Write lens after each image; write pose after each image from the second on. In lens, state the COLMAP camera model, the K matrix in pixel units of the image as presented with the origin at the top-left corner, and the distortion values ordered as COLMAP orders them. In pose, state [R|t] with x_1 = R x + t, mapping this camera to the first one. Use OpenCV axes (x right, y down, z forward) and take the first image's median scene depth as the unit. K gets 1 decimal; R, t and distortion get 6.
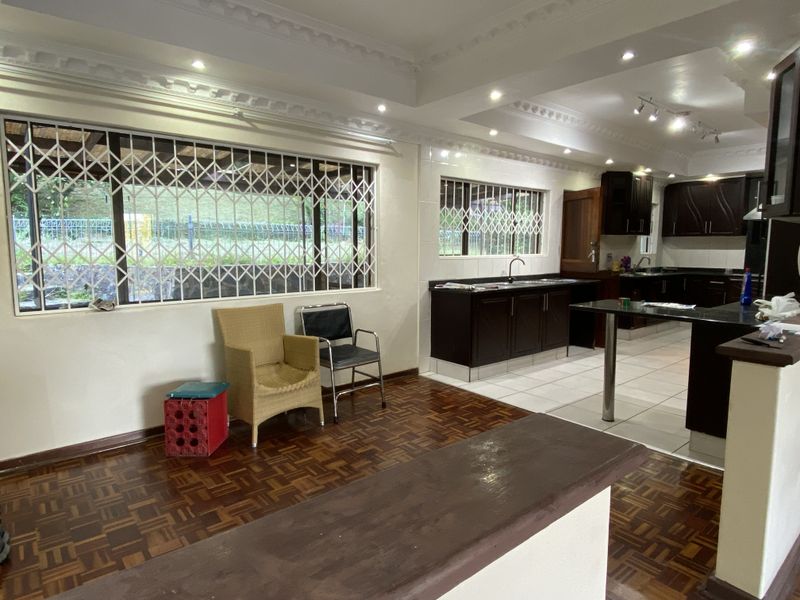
lens RADIAL K [[476.1, 0, 398.5], [0, 476.1, 297.3], [0, 0, 1]] dist [0.046857, -0.048717]
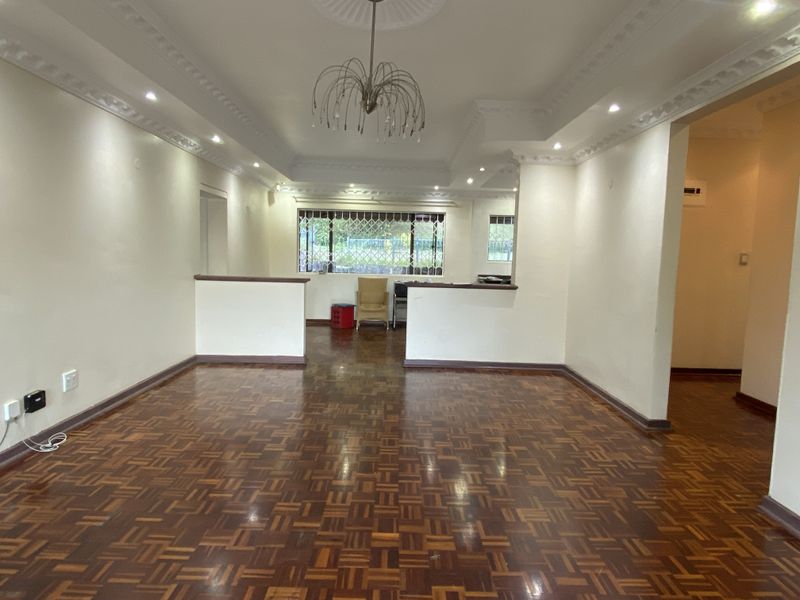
lens RADIAL K [[476.1, 0, 398.5], [0, 476.1, 297.3], [0, 0, 1]] dist [0.046857, -0.048717]
pose [[0.758997, 0.077754, -0.646435, 1.122439], [-0.095069, 0.995438, 0.008110, 0.070655], [0.644116, 0.055301, 0.762926, -0.607566]]
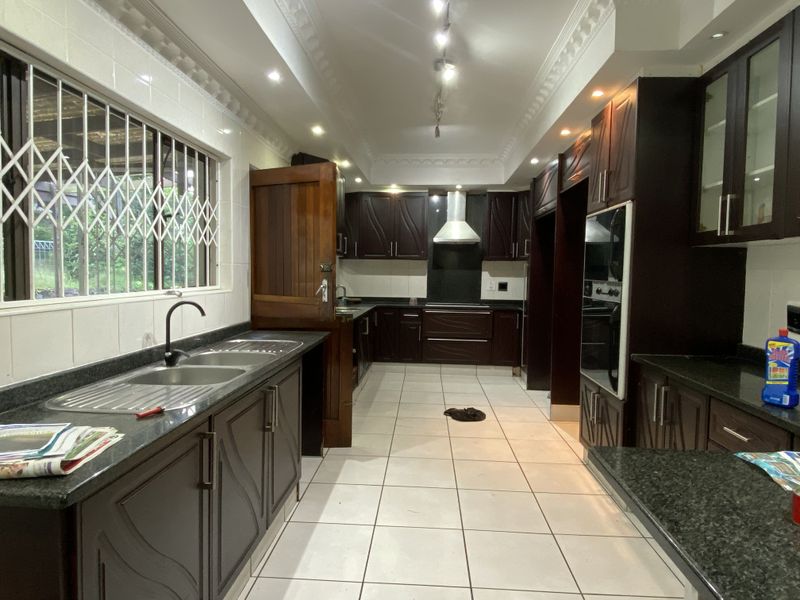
lens RADIAL K [[476.1, 0, 398.5], [0, 476.1, 297.3], [0, 0, 1]] dist [0.046857, -0.048717]
pose [[0.699613, -0.032040, 0.713803, 0.111368], [0.063327, 0.997843, -0.017278, -0.084747], [-0.711710, 0.057291, 0.700133, 0.756781]]
